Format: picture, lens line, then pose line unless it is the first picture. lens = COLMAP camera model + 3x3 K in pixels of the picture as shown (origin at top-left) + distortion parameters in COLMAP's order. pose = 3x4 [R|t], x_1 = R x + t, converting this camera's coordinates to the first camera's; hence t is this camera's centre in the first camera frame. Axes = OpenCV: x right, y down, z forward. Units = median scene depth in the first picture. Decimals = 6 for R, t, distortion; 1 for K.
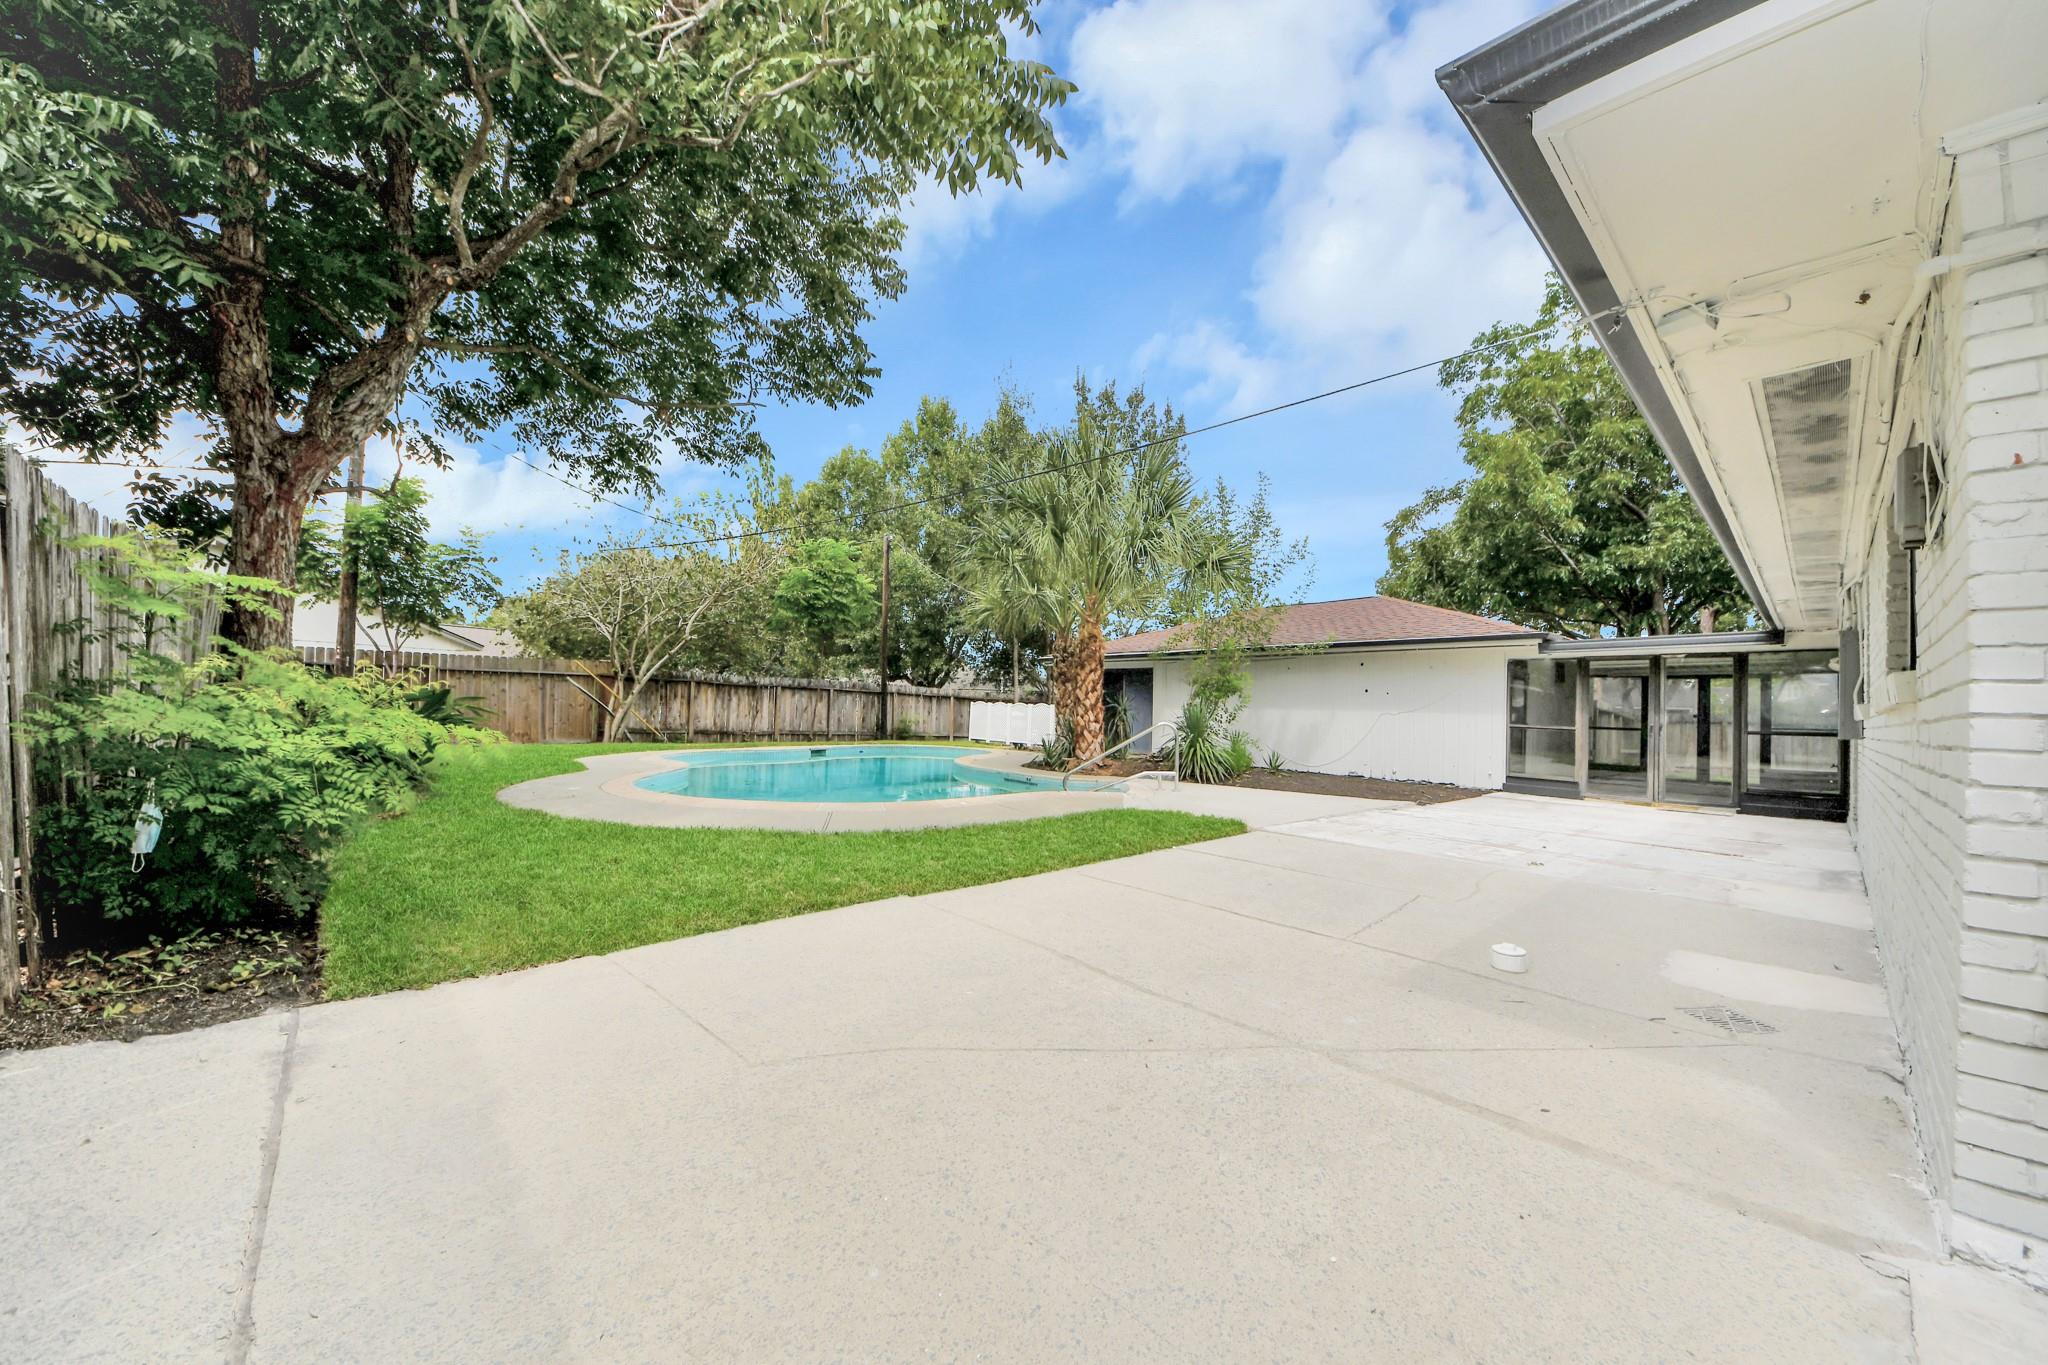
lens RADIAL K [[726.9, 0, 1050.8], [0, 726.9, 686.2], [0, 0, 1]] dist [-0.001053, -0.000266]
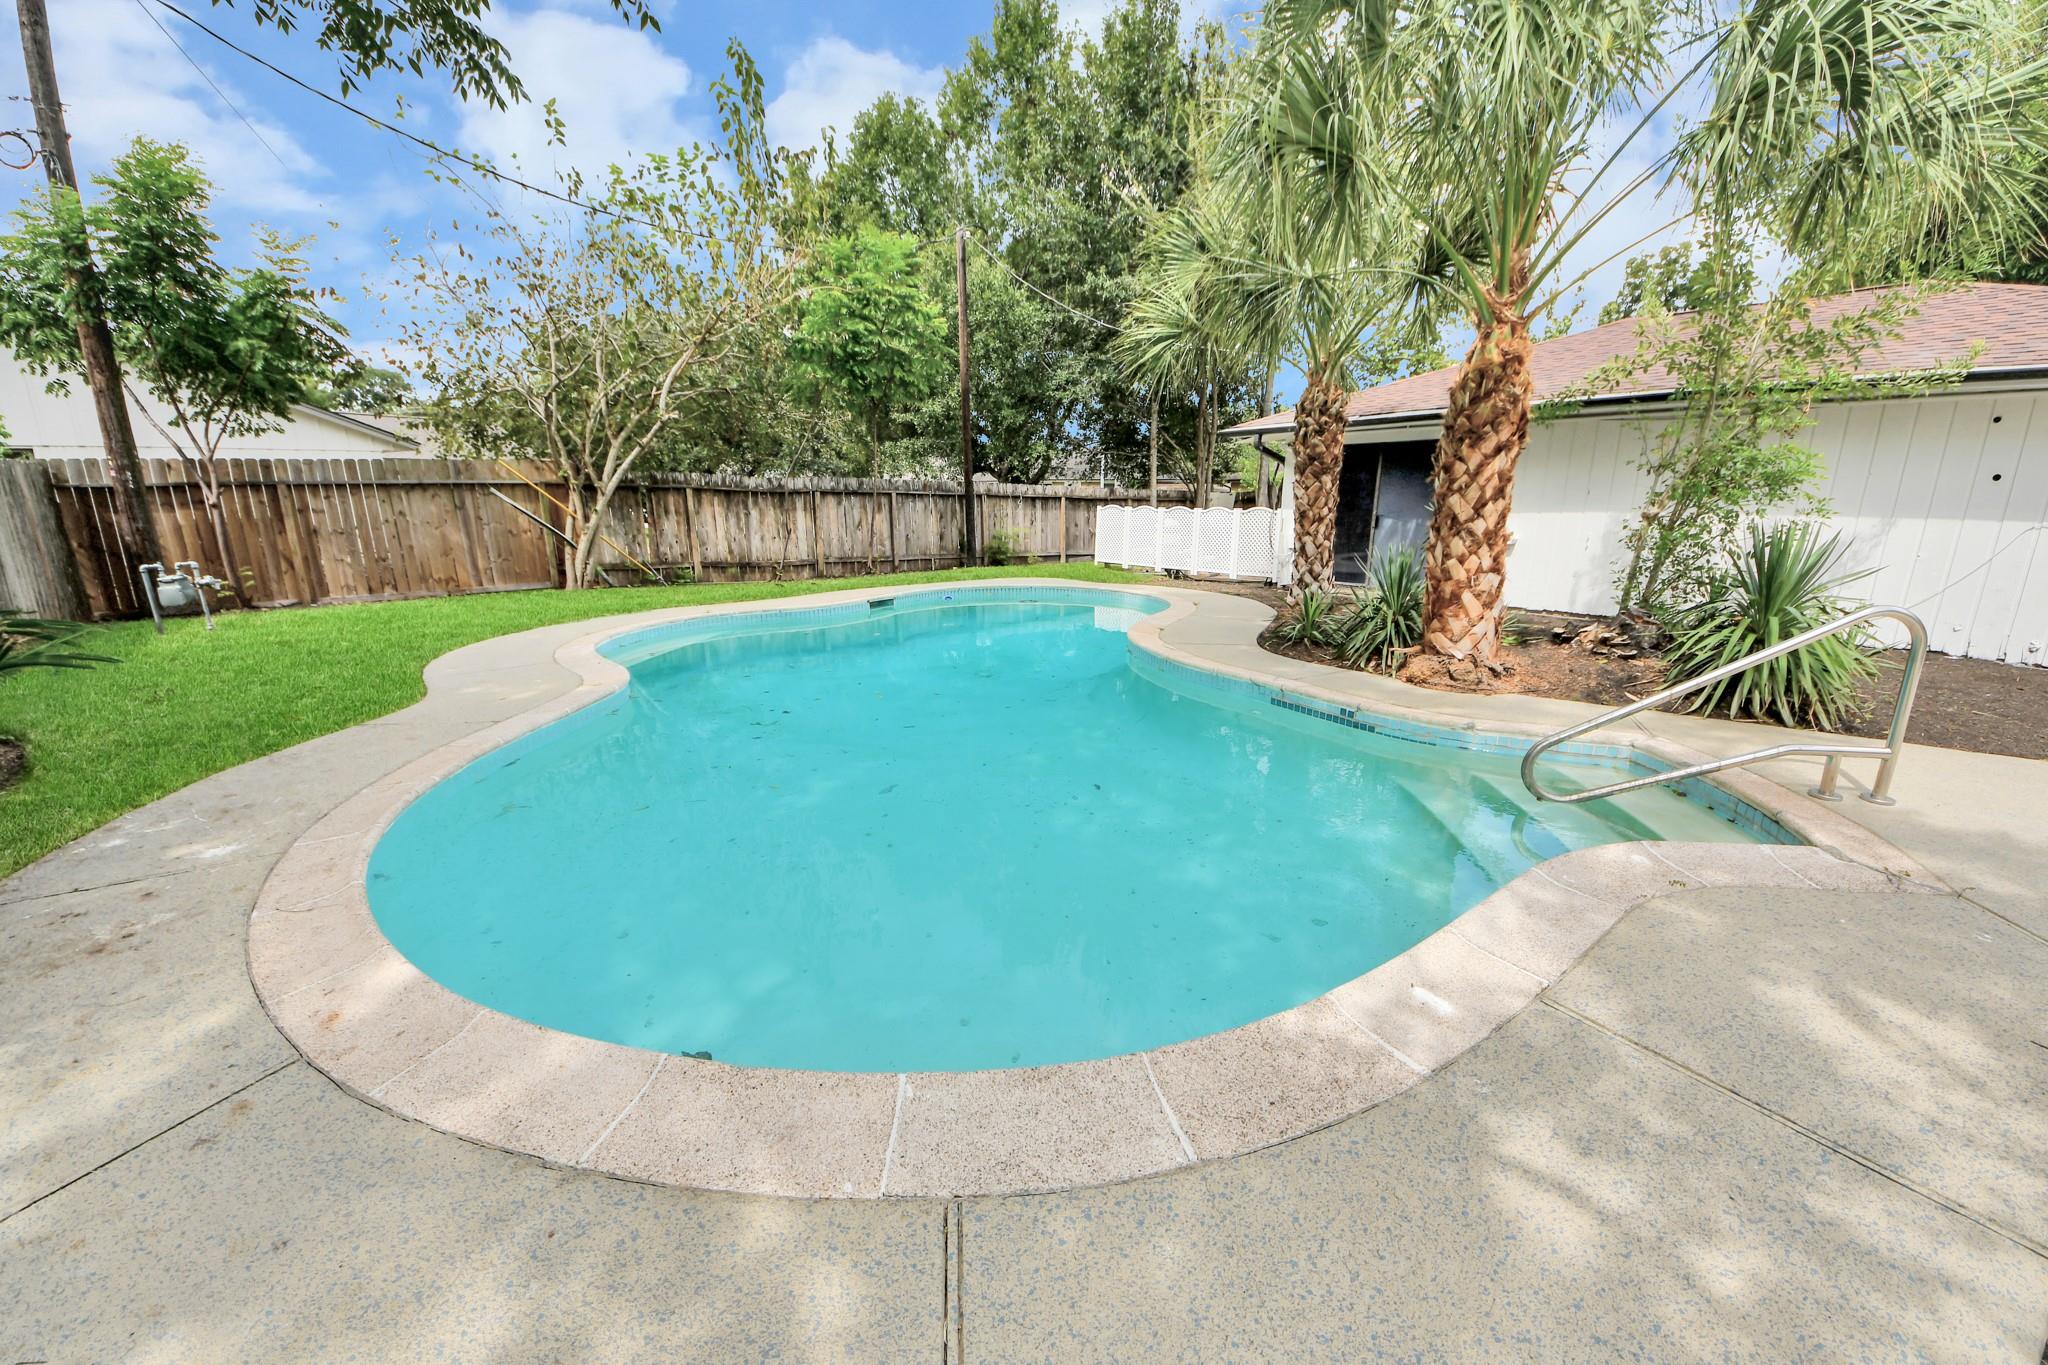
lens RADIAL K [[770.4, 0, 1035.7], [0, 770.4, 710.0], [0, 0, 1]] dist [-0.008160, -0.000727]
pose [[0.993073, 0.005816, -0.117353, -0.088416], [0.028842, 0.956150, 0.291453, -0.007595], [0.113903, -0.292818, 0.949360, 0.287865]]
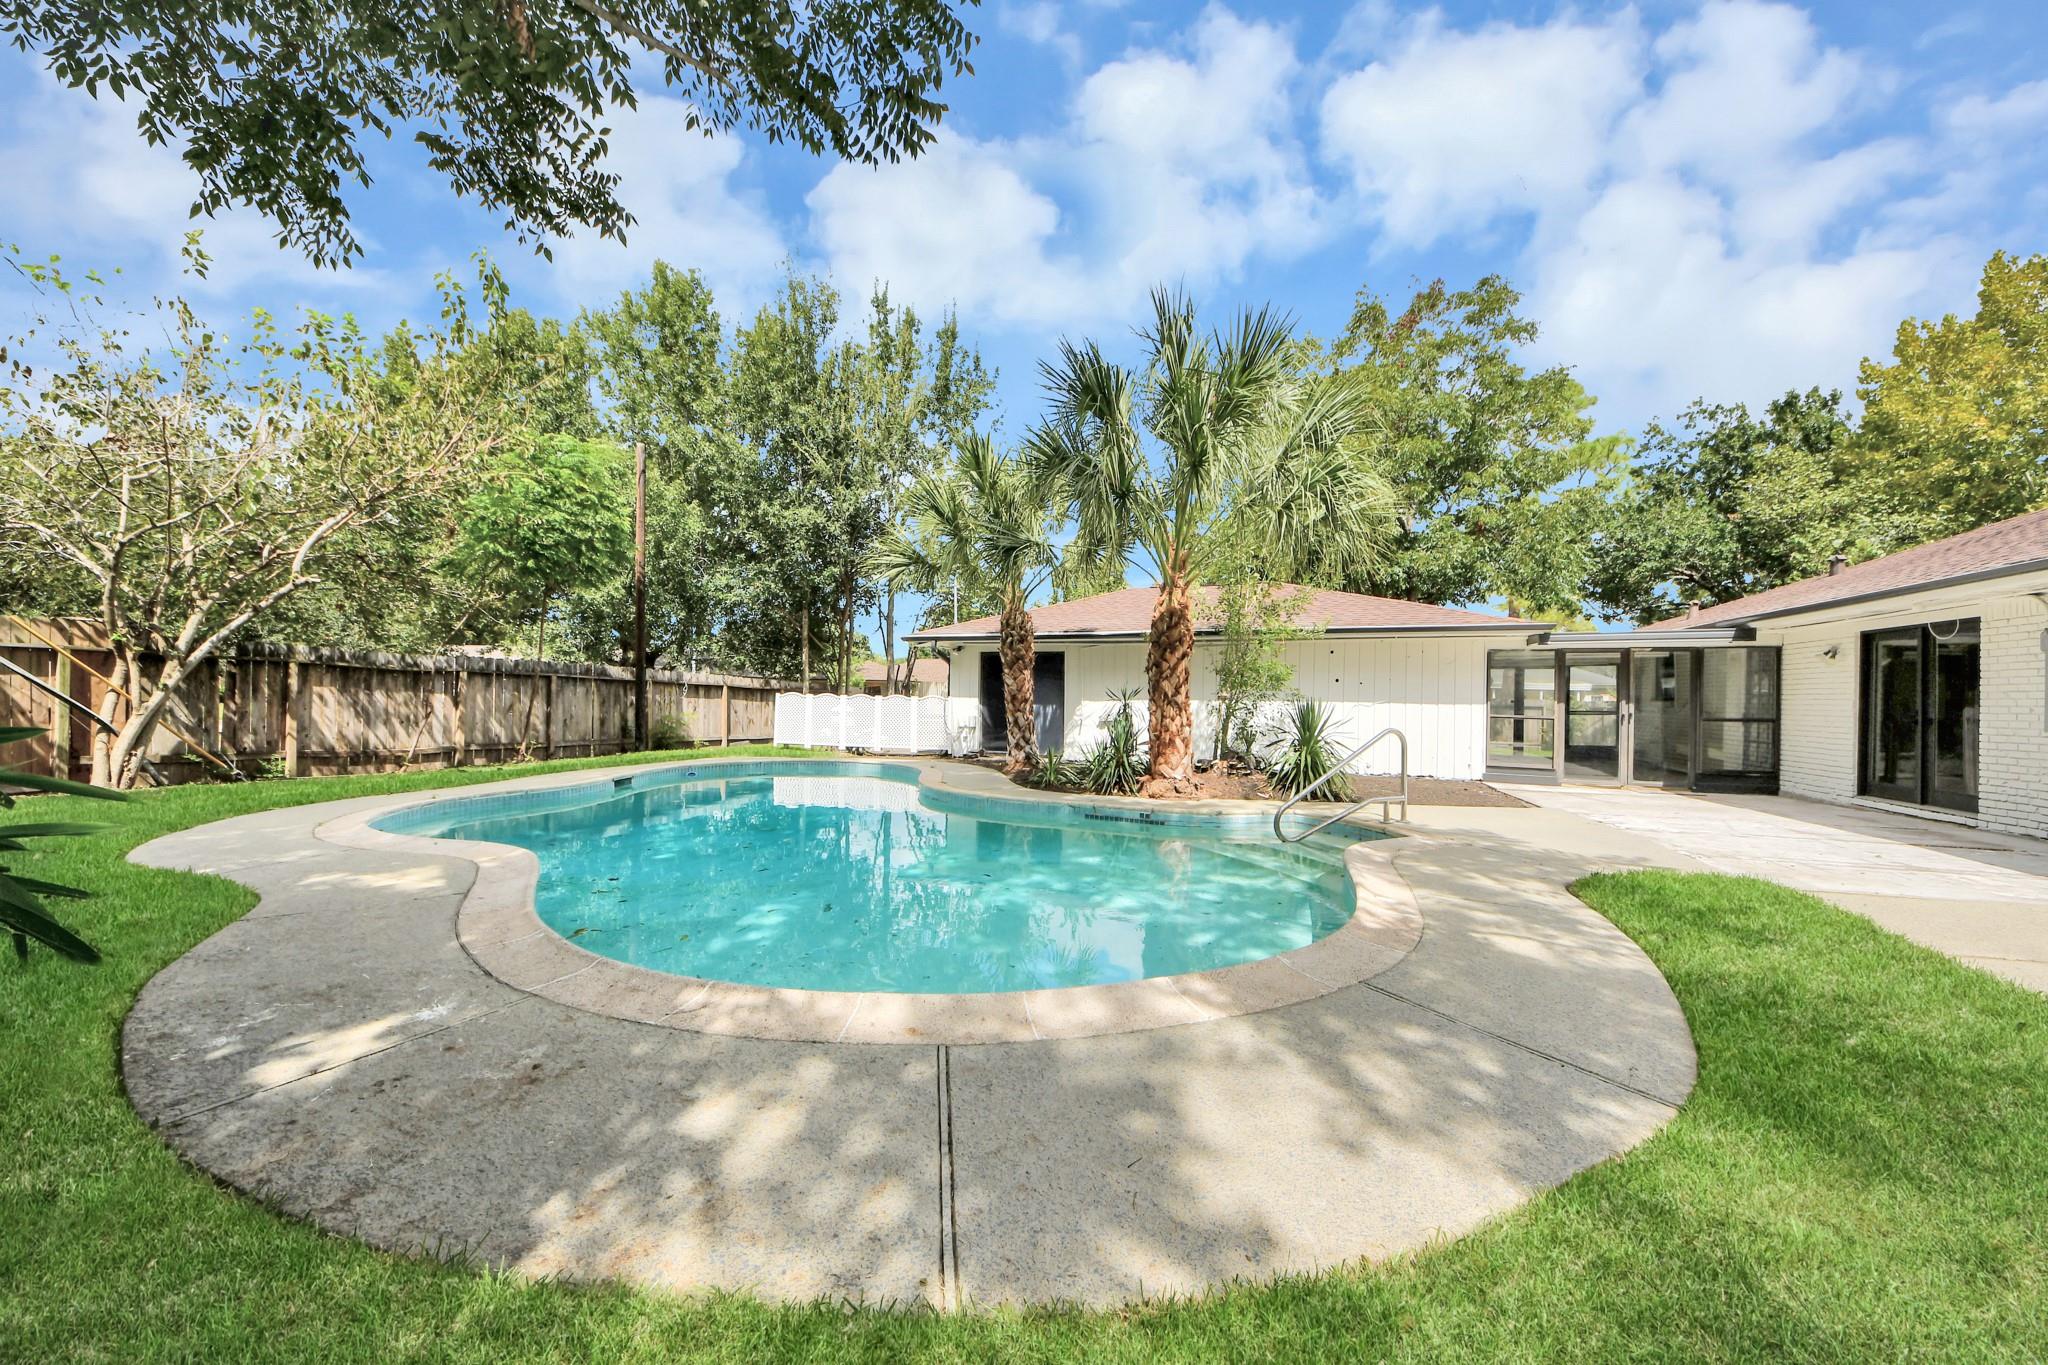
lens RADIAL K [[726.9, 0, 1030.9], [0, 726.9, 704.6], [0, 0, 1]] dist [-0.001053, -0.000266]
pose [[0.888841, -0.016347, 0.457924, -0.232520], [-0.004719, 0.998984, 0.044821, -0.002059], [-0.458191, -0.041999, 0.887861, 0.242671]]
